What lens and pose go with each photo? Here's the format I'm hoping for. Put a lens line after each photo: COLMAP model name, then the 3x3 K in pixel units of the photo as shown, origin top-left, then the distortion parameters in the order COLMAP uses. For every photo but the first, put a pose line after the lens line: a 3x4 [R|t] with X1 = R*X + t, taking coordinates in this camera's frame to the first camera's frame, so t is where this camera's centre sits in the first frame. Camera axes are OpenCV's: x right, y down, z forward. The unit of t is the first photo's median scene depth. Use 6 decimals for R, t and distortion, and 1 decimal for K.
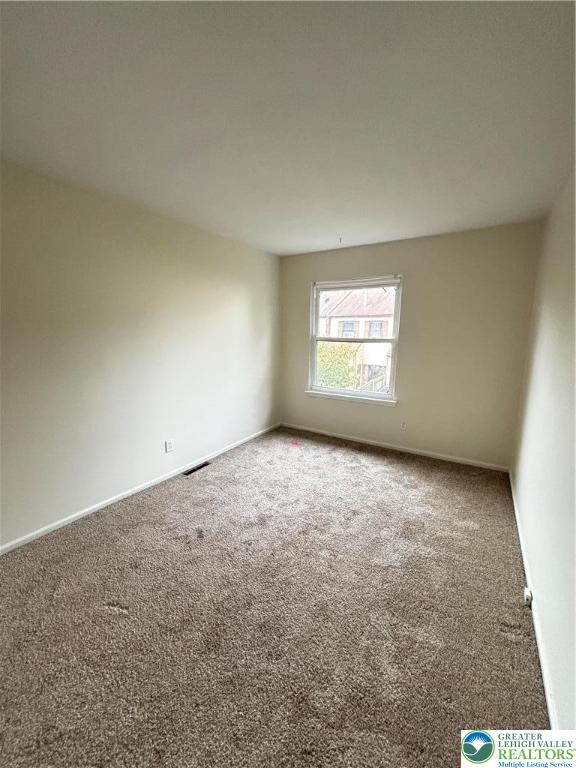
lens RADIAL K [[309.9, 0, 288.0], [0, 309.9, 384.0], [0, 0, 1]] dist [0.002616, -0.000436]
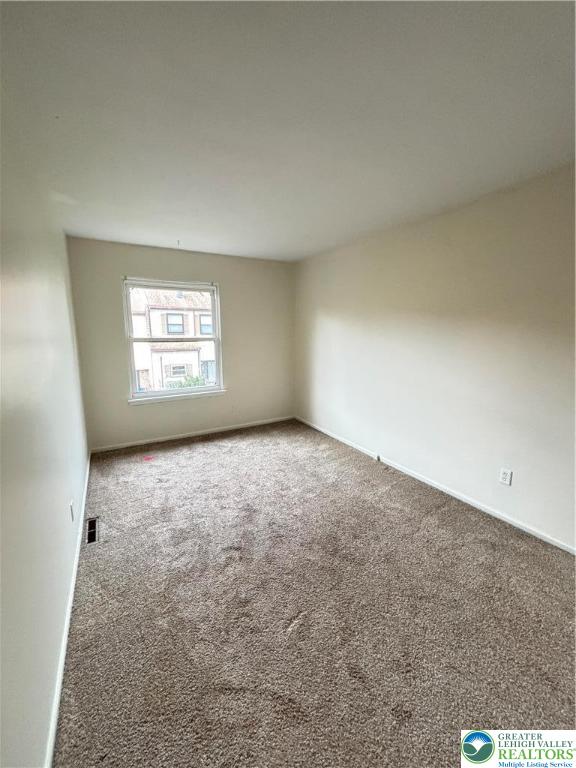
lens RADIAL K [[309.9, 0, 288.0], [0, 309.9, 384.0], [0, 0, 1]] dist [0.002616, -0.000436]
pose [[0.467772, -0.165650, 0.868188, -0.596550], [0.164864, 0.981393, 0.098423, -0.045235], [-0.868337, 0.097094, 0.486378, 0.223605]]
